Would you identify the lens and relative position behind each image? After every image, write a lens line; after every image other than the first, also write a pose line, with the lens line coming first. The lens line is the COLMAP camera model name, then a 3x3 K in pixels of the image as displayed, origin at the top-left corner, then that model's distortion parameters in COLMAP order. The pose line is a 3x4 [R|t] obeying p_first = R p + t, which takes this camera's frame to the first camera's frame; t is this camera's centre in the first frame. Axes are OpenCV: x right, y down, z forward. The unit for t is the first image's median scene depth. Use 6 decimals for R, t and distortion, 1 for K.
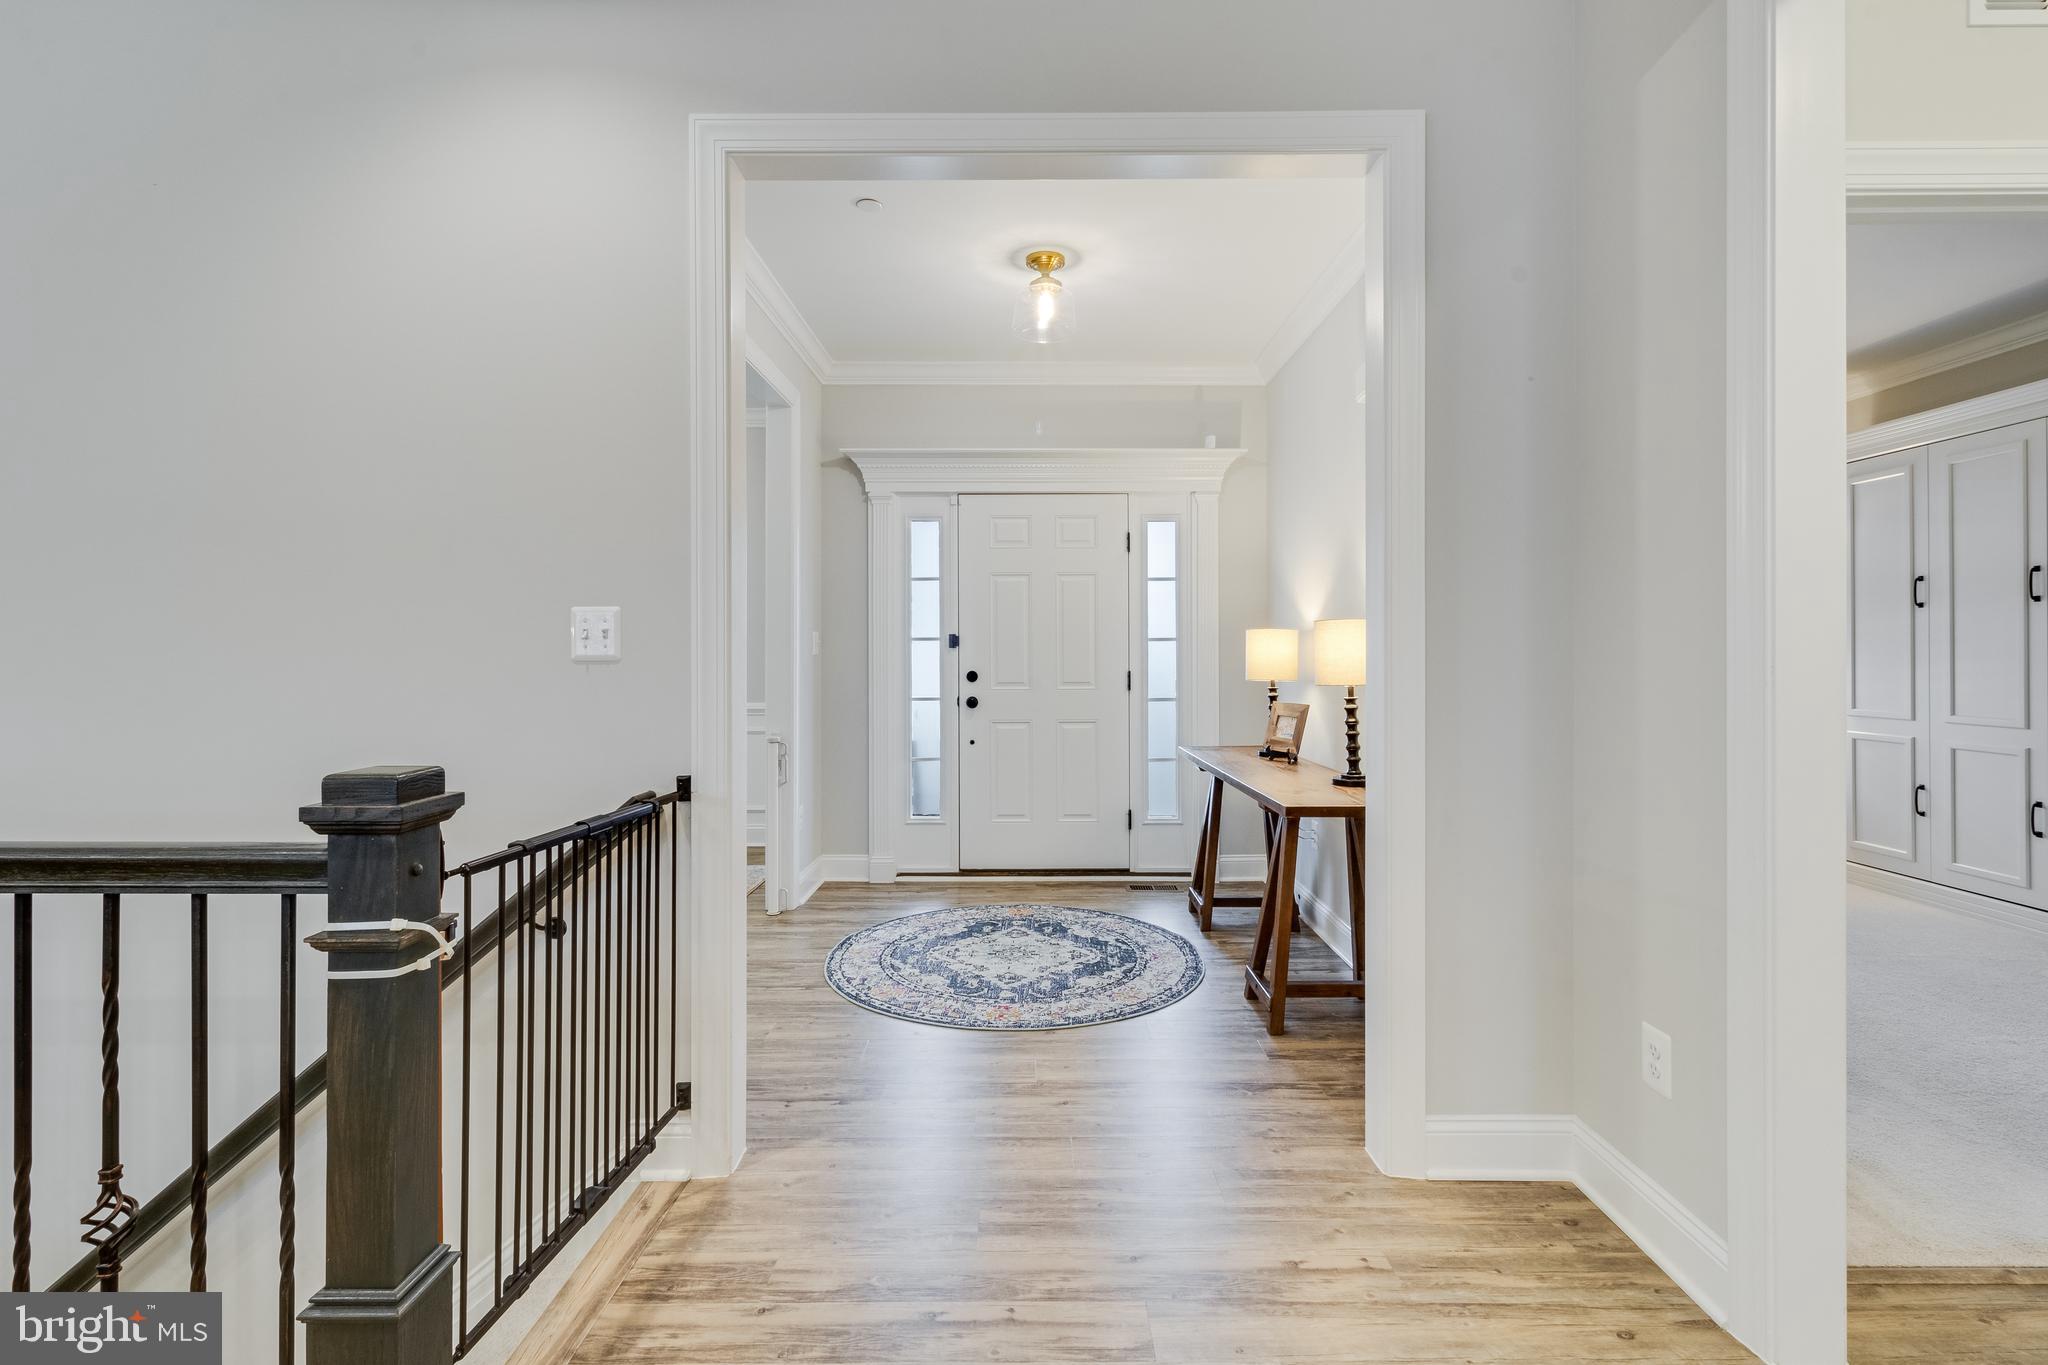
lens RADIAL K [[942.6, 0, 1029.7], [0, 942.6, 665.4], [0, 0, 1]] dist [0.000194, 0.000448]
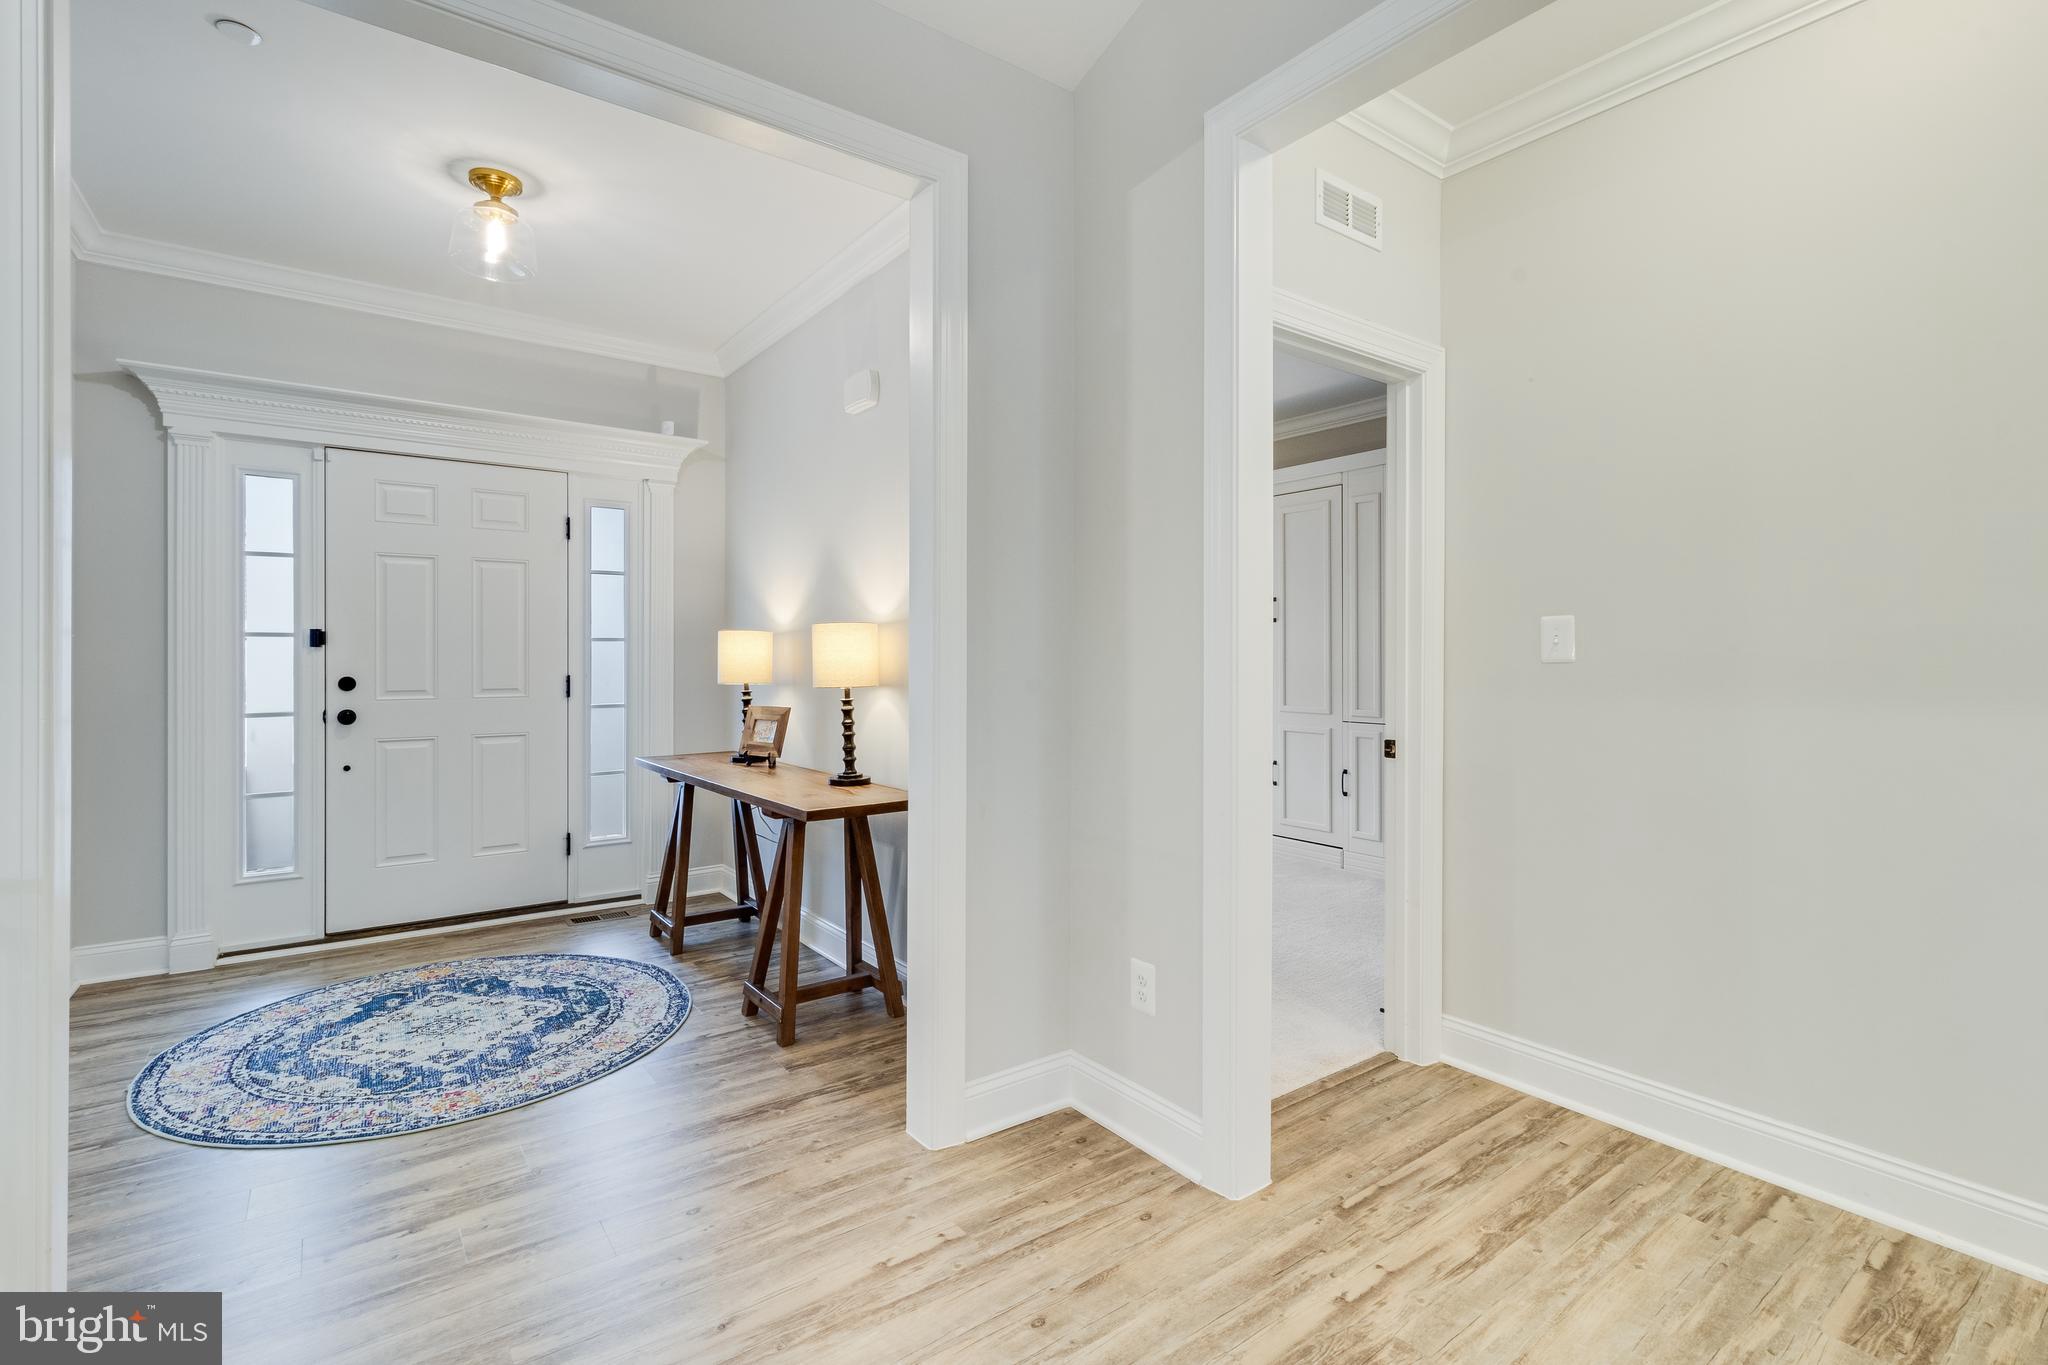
lens RADIAL K [[942.6, 0, 1029.7], [0, 942.6, 665.4], [0, 0, 1]] dist [0.000194, 0.000448]
pose [[0.801813, -0.001975, 0.597571, -0.103421], [0.003468, 0.999993, -0.001348, -0.000417], [-0.597564, 0.003153, 0.801815, 0.053930]]
